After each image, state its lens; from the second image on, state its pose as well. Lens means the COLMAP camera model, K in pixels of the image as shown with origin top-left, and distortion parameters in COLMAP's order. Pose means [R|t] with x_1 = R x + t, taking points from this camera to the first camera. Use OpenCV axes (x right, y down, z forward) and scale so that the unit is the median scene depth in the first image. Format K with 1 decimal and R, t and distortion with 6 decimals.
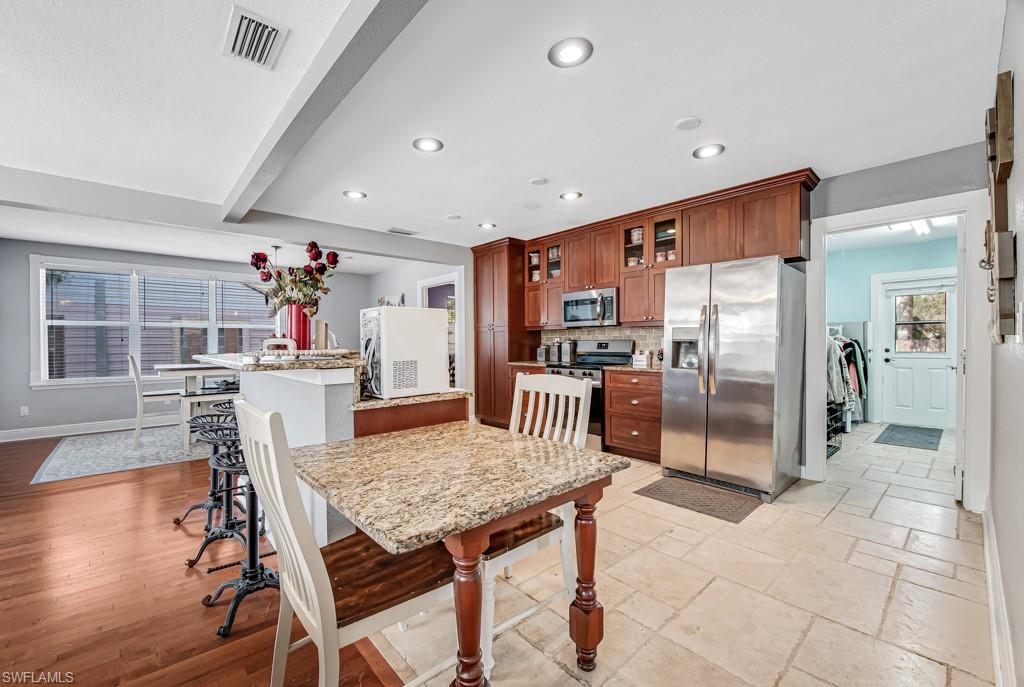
lens RADIAL K [[418.3, 0, 510.2], [0, 418.3, 338.5], [0, 0, 1]] dist [-0.018355, 0.000026]
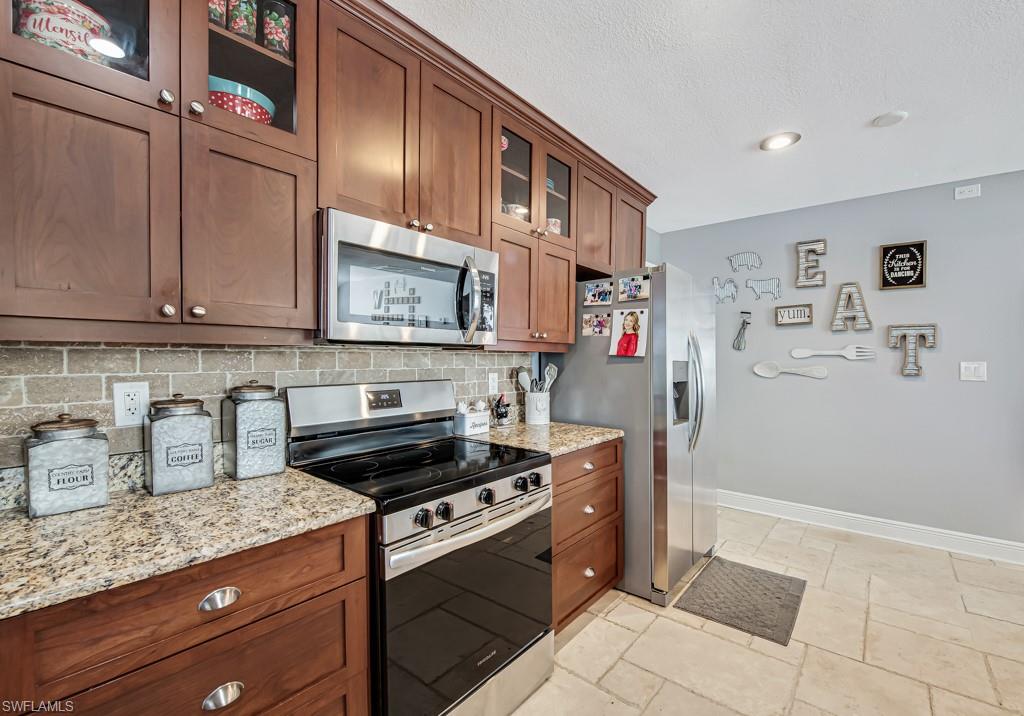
lens RADIAL K [[437.5, 0, 521.1], [0, 437.5, 370.3], [0, 0, 1]] dist [-0.017984, -0.000003]
pose [[-0.148053, -0.019033, 0.988796, -0.184600], [-0.009064, 0.999799, 0.017888, -0.017837], [-0.988938, -0.006314, -0.148196, 1.117104]]
